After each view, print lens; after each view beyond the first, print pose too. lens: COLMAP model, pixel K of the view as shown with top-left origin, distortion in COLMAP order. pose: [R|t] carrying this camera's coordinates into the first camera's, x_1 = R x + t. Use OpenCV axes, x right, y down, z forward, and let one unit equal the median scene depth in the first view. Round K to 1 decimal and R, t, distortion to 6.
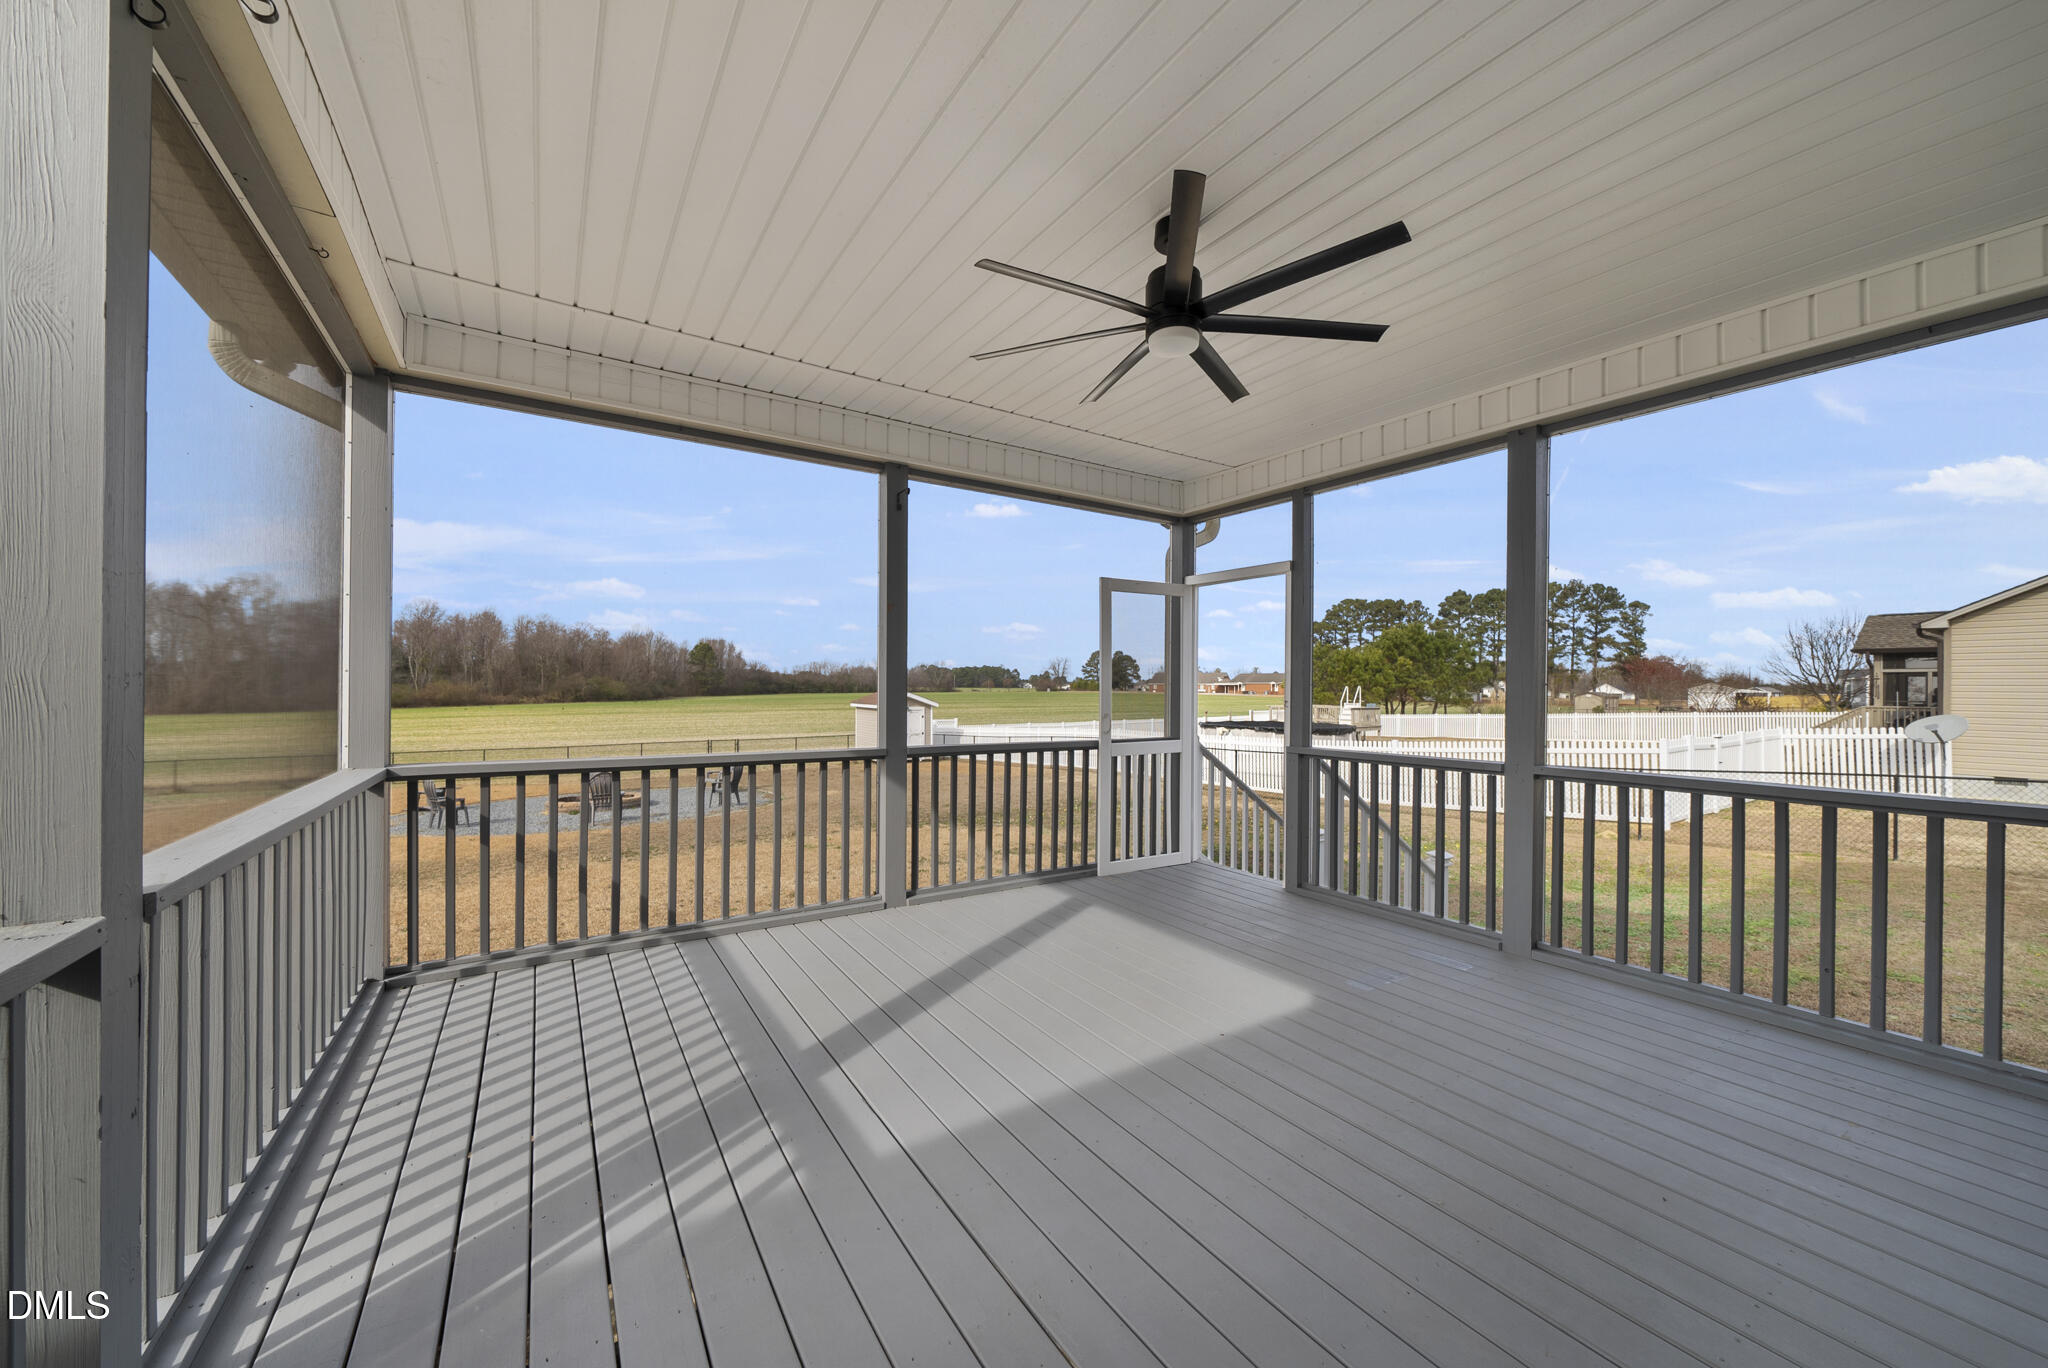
lens RADIAL K [[773.3, 0, 1028.8], [0, 773.3, 689.2], [0, 0, 1]] dist [-0.000177, -0.000169]
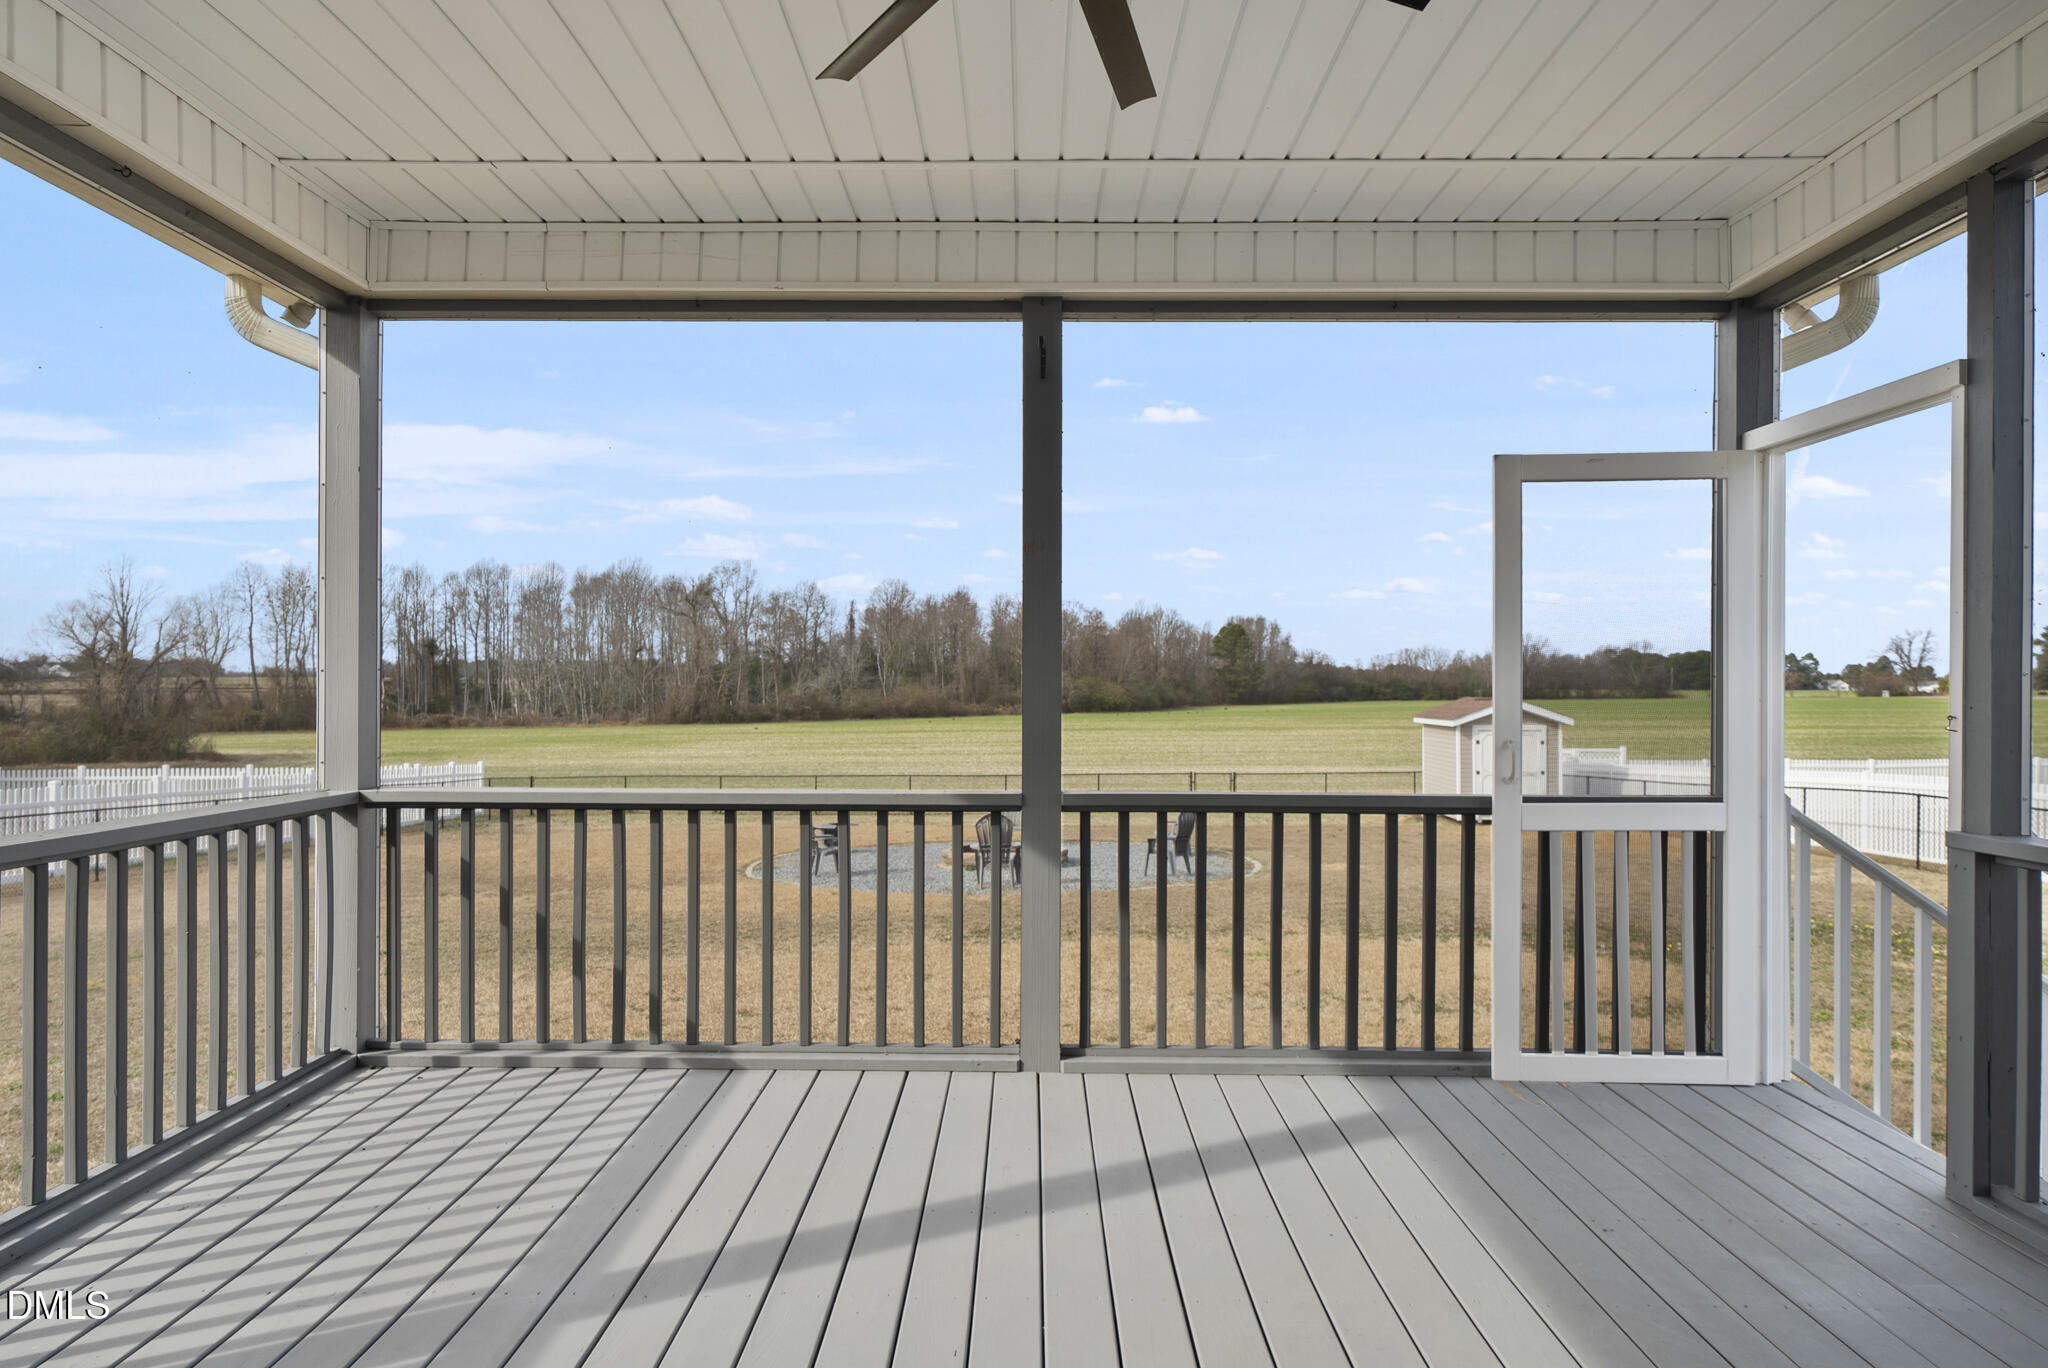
lens RADIAL K [[1257.4, 0, 1015.5], [0, 1257.4, 691.8], [0, 0, 1]] dist [0.008366, 0.001450]
pose [[0.822825, -0.004154, -0.568280, 0.262682], [0.002988, 0.999991, -0.002983, 0.002790], [0.568288, 0.000756, 0.822830, 0.169858]]
